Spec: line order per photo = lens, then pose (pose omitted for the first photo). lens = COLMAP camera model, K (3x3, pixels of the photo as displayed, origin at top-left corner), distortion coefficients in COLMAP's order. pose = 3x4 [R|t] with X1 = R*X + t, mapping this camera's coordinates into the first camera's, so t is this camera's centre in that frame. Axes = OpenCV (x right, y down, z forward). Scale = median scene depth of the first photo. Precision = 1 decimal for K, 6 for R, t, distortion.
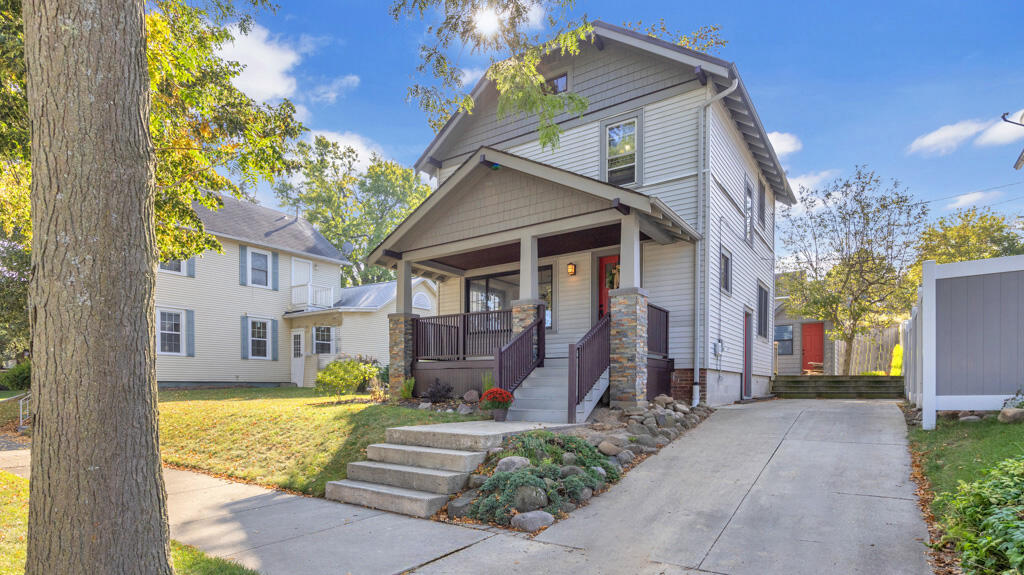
lens RADIAL K [[522.5, 0, 512.0], [0, 522.5, 287.5], [0, 0, 1]] dist [-0.006713, -0.001395]
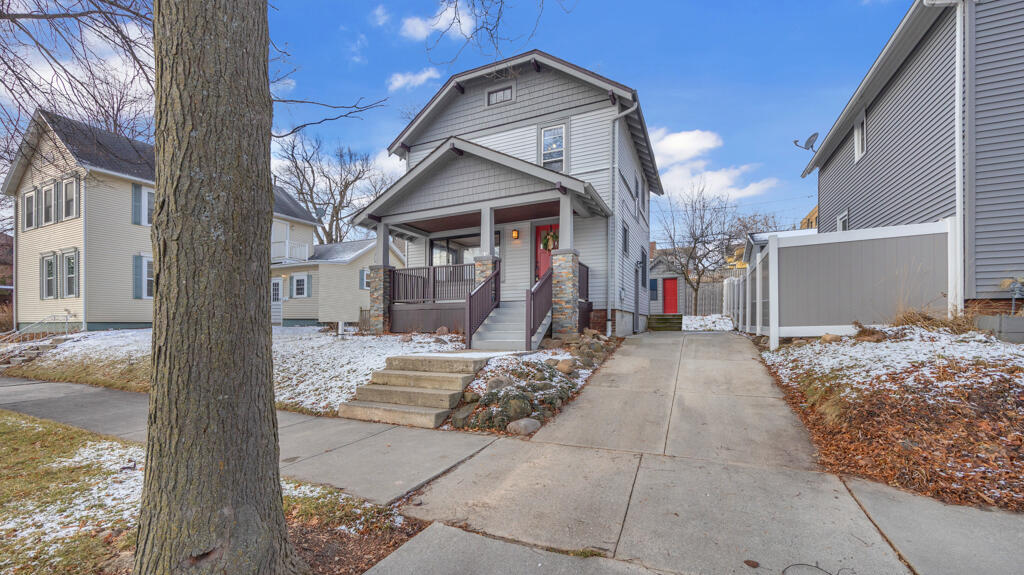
lens RADIAL K [[393.1, 0, 514.3], [0, 393.1, 246.4], [0, 0, 1]] dist [-0.000479, -0.000020]
pose [[0.984573, 0.025949, 0.173041, -0.070505], [-0.024379, 0.999640, -0.011189, 0.007748], [-0.173269, 0.006798, 0.984851, 0.023263]]
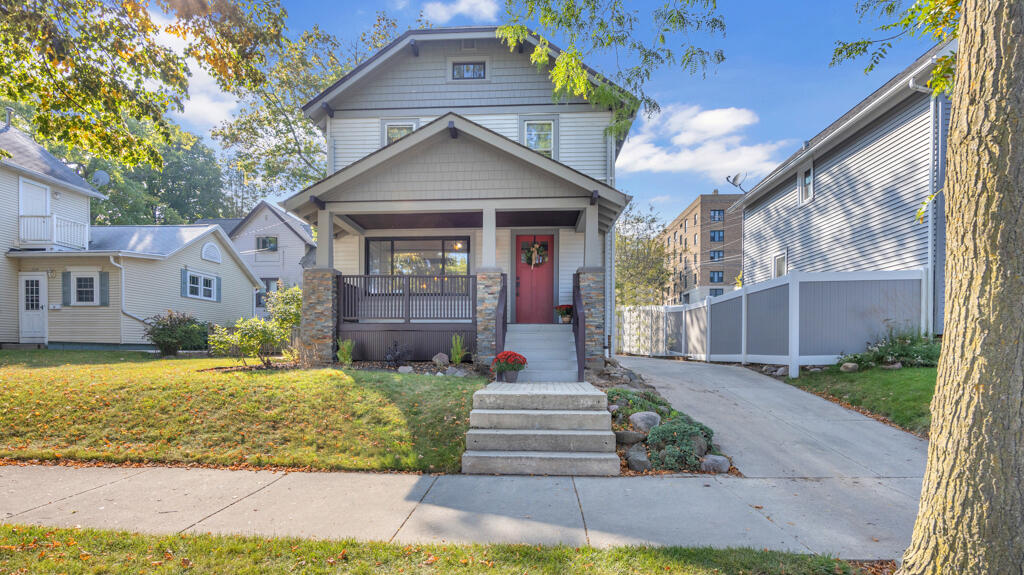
lens RADIAL K [[470.4, 0, 518.0], [0, 470.4, 263.0], [0, 0, 1]] dist [-0.015095, 0.000224]
pose [[0.850936, 0.097329, 0.516173, -0.402452], [-0.098946, 0.994792, -0.024460, 0.030170], [-0.515865, -0.030260, 0.856135, 0.150402]]
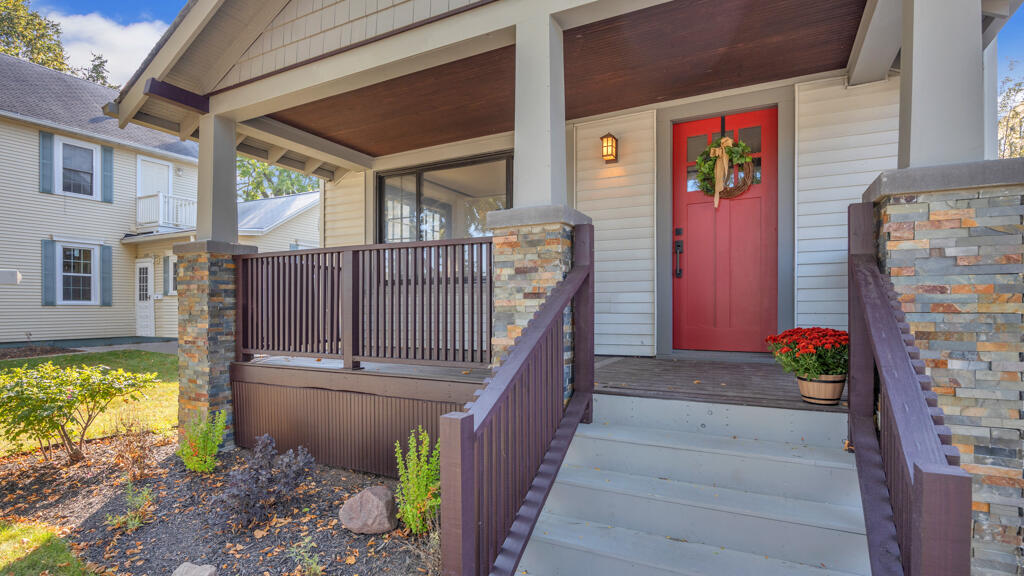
lens RADIAL K [[522.5, 0, 512.0], [0, 522.5, 288.0], [0, 0, 1]] dist [-0.006713, -0.001395]
pose [[0.992468, 0.003228, 0.122462, -0.026324], [-0.020565, 0.989856, 0.140577, 0.025465], [-0.120766, -0.142037, 0.982467, 0.649823]]
